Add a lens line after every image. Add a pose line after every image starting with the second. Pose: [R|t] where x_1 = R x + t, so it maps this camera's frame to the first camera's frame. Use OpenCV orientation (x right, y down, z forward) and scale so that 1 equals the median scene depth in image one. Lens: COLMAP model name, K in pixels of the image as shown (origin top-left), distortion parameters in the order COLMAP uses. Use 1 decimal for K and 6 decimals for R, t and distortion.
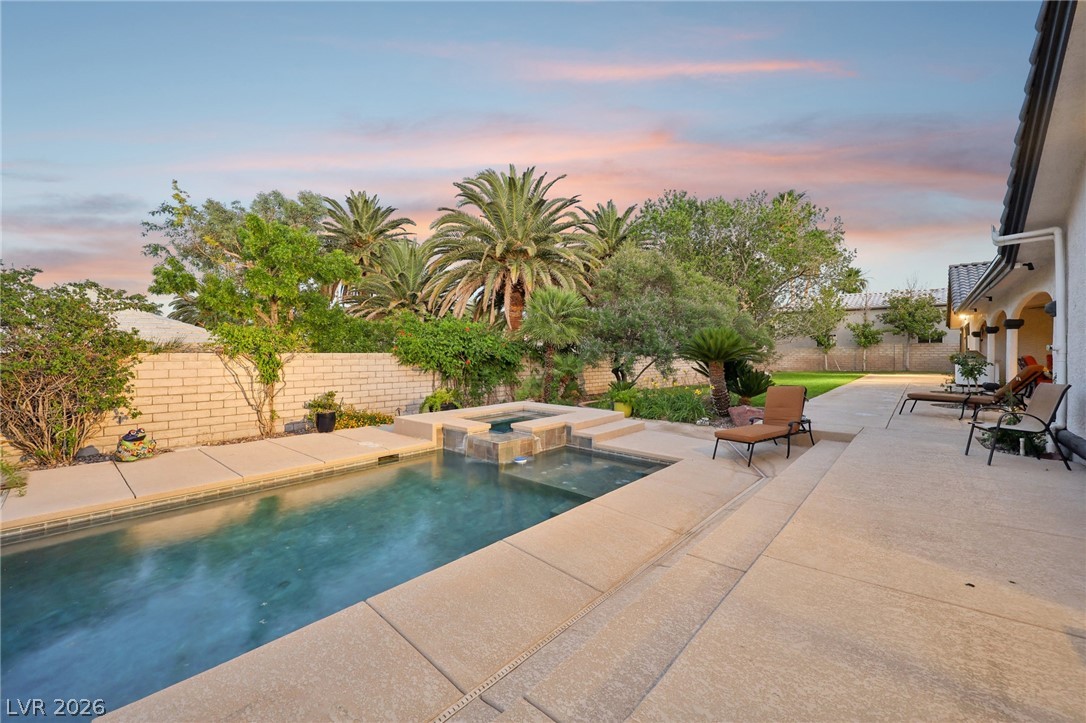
lens RADIAL K [[442.1, 0, 541.2], [0, 442.1, 356.8], [0, 0, 1]] dist [0.000473, -0.000662]
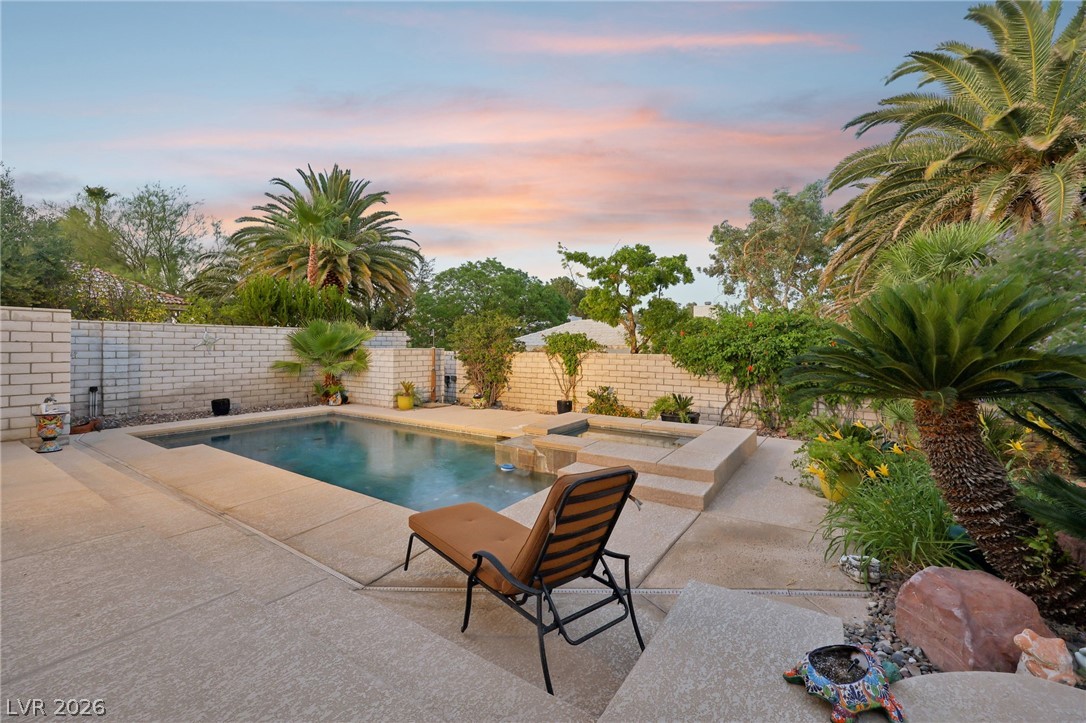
lens RADIAL K [[442.1, 0, 541.5], [0, 442.1, 357.7], [0, 0, 1]] dist [0.000473, -0.000662]
pose [[0.120717, 0.017220, -0.992538, 0.647437], [-0.017624, 0.999729, 0.015201, -0.011080], [0.992530, 0.015658, 0.120988, 0.701082]]
